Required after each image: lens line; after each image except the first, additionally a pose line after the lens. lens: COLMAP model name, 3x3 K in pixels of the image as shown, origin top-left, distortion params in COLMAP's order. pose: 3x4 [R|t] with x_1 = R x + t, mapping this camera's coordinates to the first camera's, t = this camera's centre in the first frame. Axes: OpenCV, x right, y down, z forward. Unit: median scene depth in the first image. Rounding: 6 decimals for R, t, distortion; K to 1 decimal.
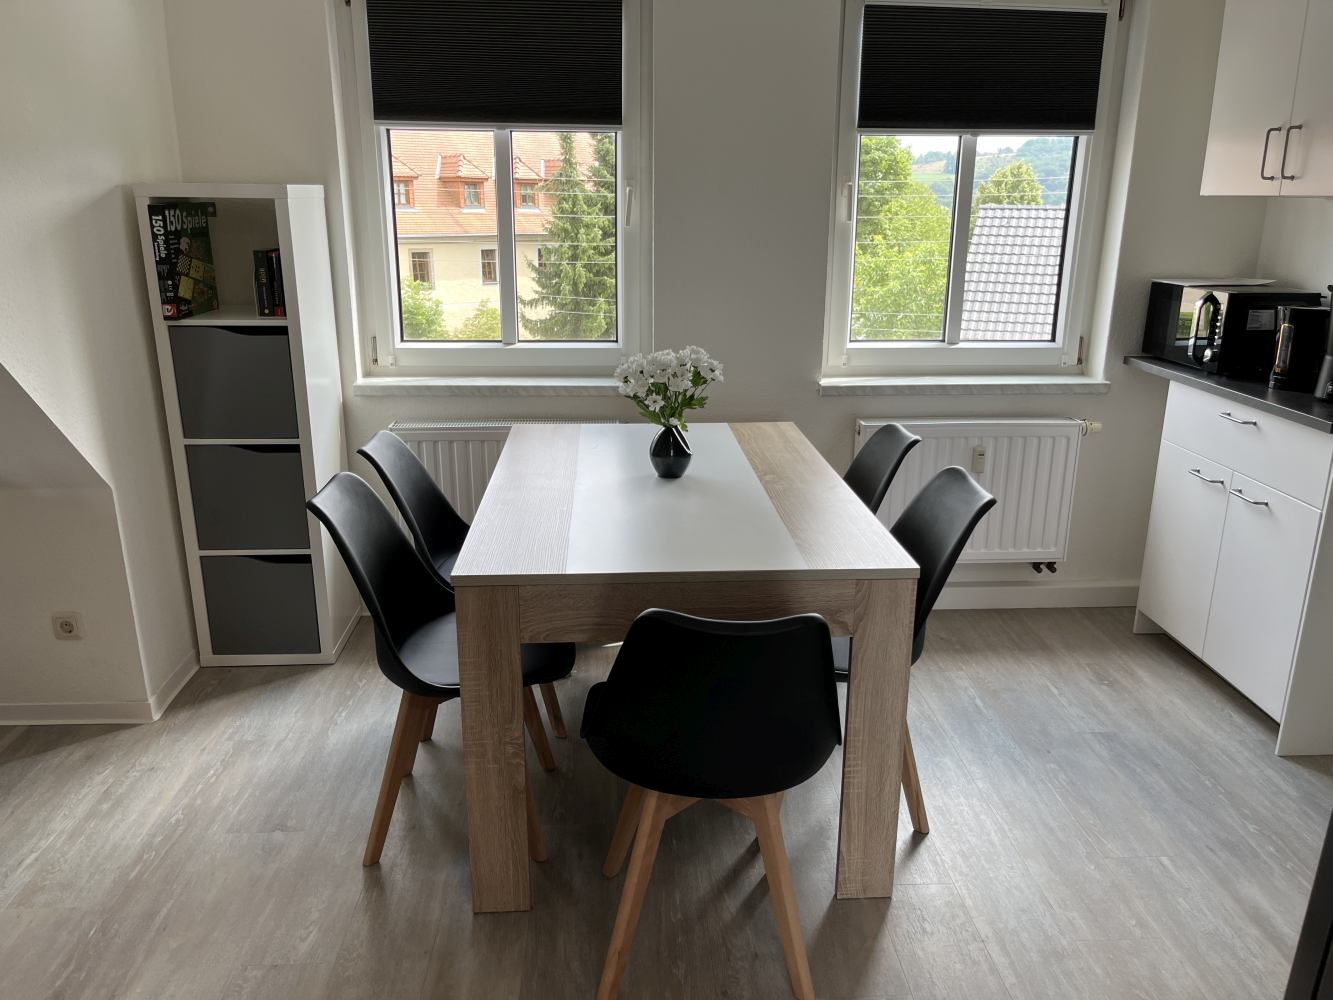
lens RADIAL K [[1016.9, 0, 665.1], [0, 1016.9, 500.2], [0, 0, 1]] dist [0.008127, -0.015081]
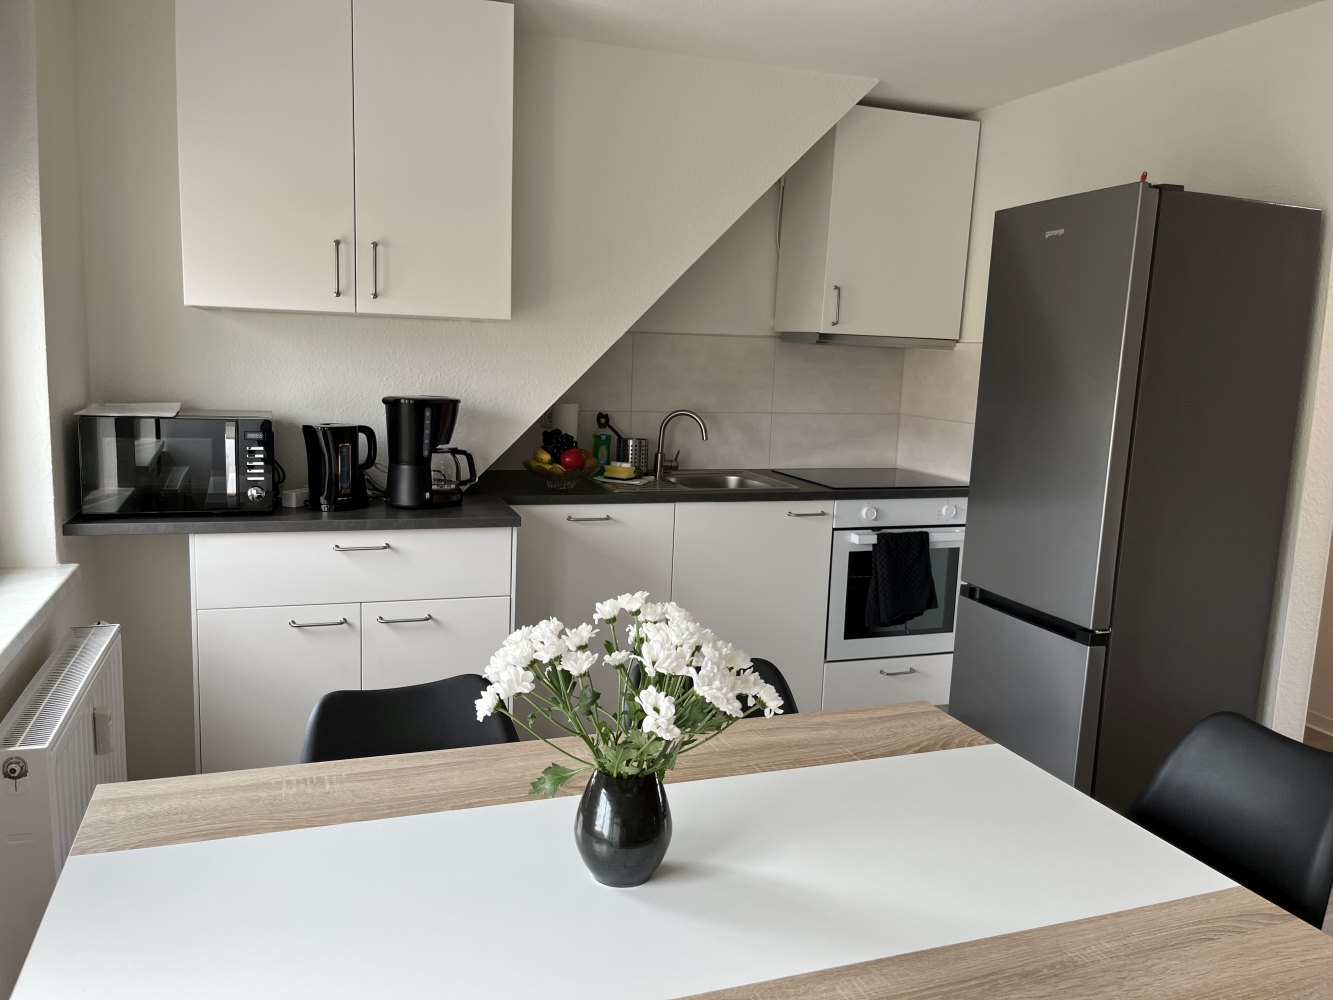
lens RADIAL K [[1016.9, 0, 668.4], [0, 1016.9, 504.3], [0, 0, 1]] dist [0.008127, -0.015081]
pose [[-0.282450, -0.171932, 0.943749, -0.478632], [0.236464, 0.940971, 0.242196, -0.343282], [-0.929681, 0.291571, -0.225121, 1.169543]]
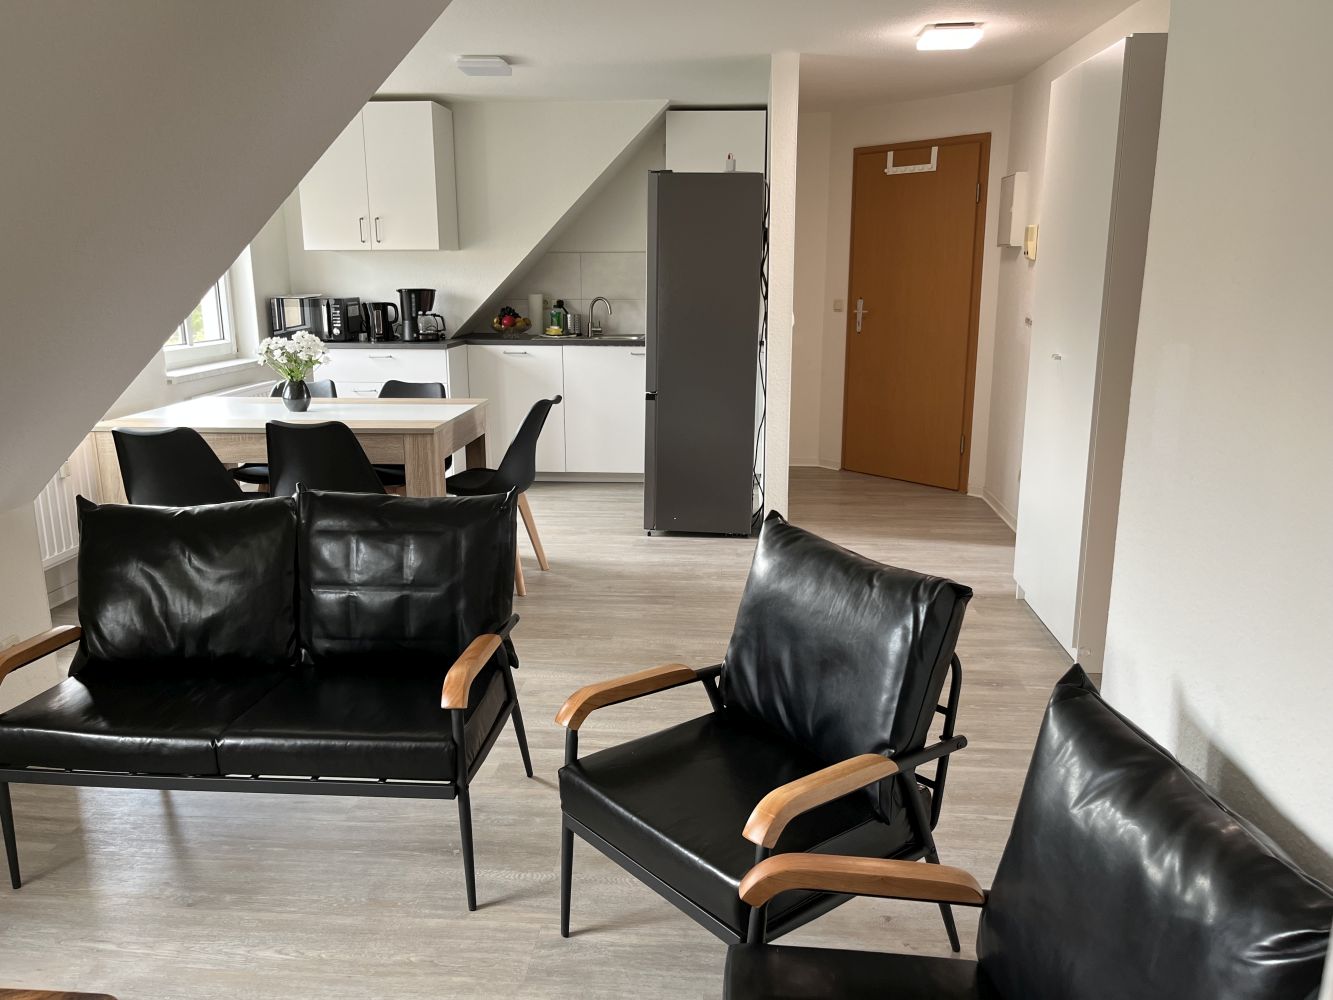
lens RADIAL K [[1016.9, 0, 660.6], [0, 1016.9, 498.0], [0, 0, 1]] dist [0.008127, -0.015081]
pose [[0.142386, -0.234078, 0.961735, -1.723823], [0.288419, 0.939282, 0.185912, -0.043210], [-0.946858, 0.250911, 0.201253, 0.168110]]
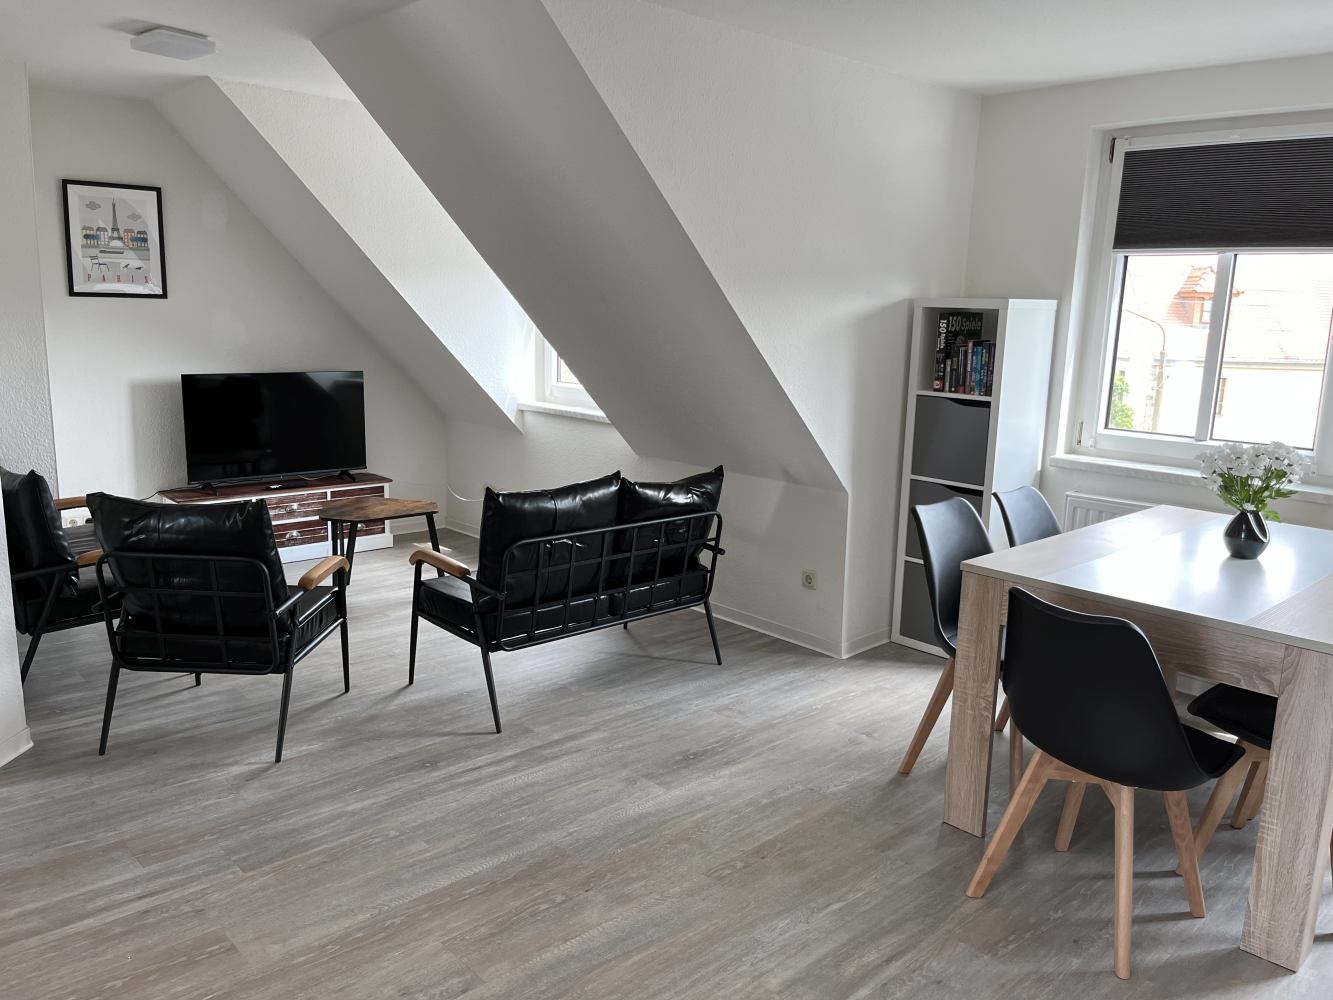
lens RADIAL K [[1016.9, 0, 662.0], [0, 1016.9, 504.2], [0, 0, 1]] dist [0.008127, -0.015081]
pose [[0.636209, 0.158004, -0.755164, 0.403856], [-0.238469, 0.971148, 0.002291, 0.063346], [0.733738, 0.178626, 0.655531, -0.178936]]
